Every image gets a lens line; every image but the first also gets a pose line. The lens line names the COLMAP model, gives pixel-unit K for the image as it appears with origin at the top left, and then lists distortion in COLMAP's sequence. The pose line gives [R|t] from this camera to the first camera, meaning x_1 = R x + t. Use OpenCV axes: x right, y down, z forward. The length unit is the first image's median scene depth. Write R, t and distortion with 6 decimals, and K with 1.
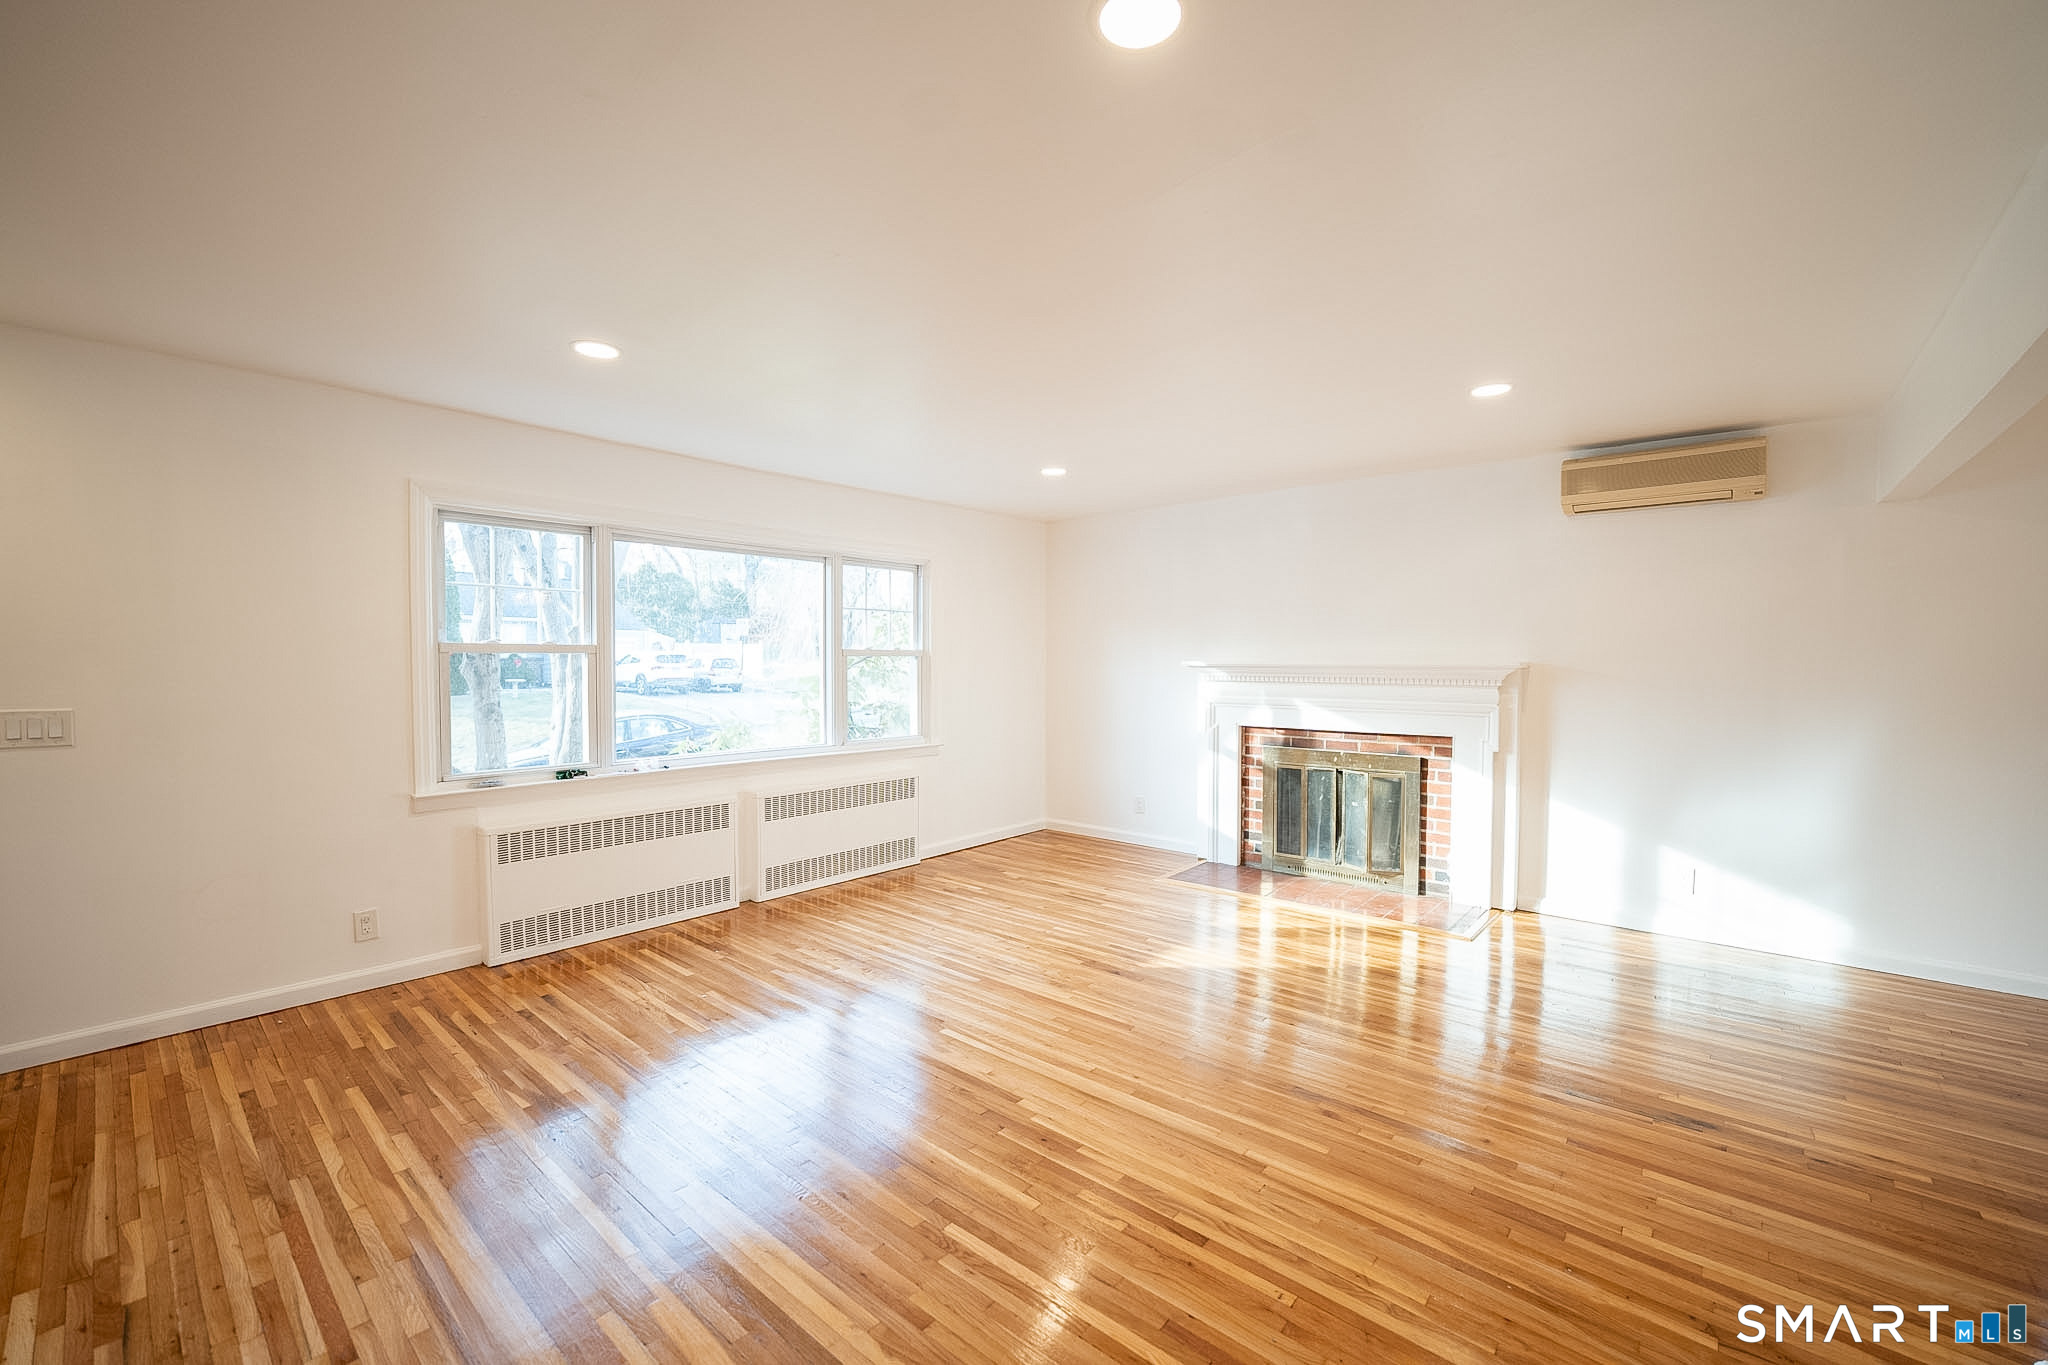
lens RADIAL K [[832.8, 0, 1016.0], [0, 832.8, 683.5], [0, 0, 1]] dist [-0.022752, 0.000407]
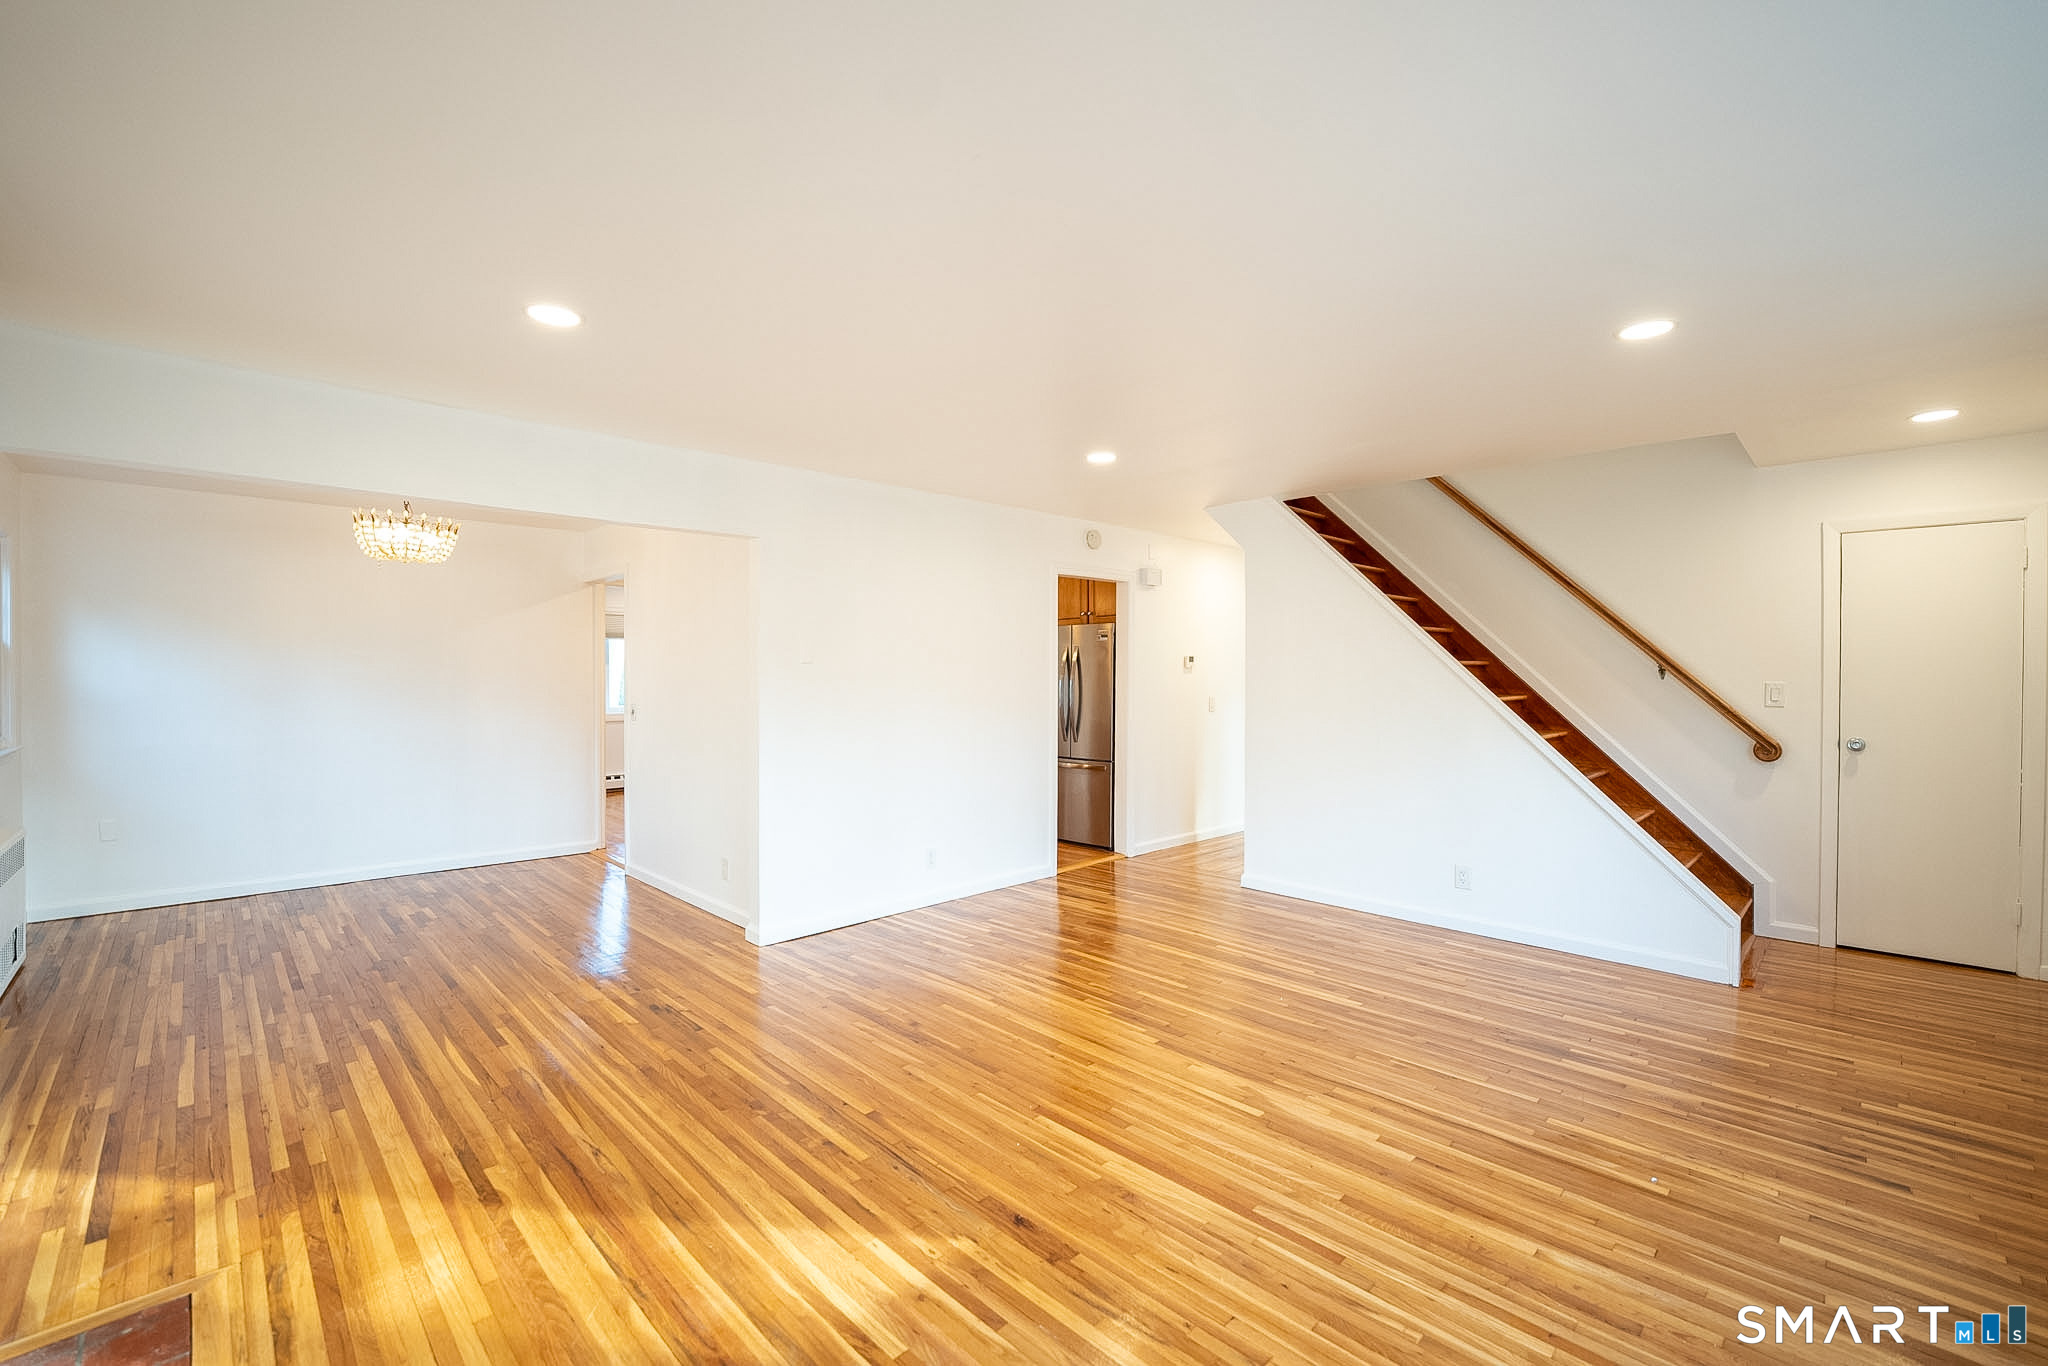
lens RADIAL K [[858.9, 0, 1018.0], [0, 858.9, 688.7], [0, 0, 1]] dist [-0.023335, 0.000576]
pose [[-0.996963, -0.006090, 0.077644, 0.060697], [-0.002604, 0.998987, 0.044929, -0.033211], [-0.077839, 0.044590, -0.995968, 1.209999]]
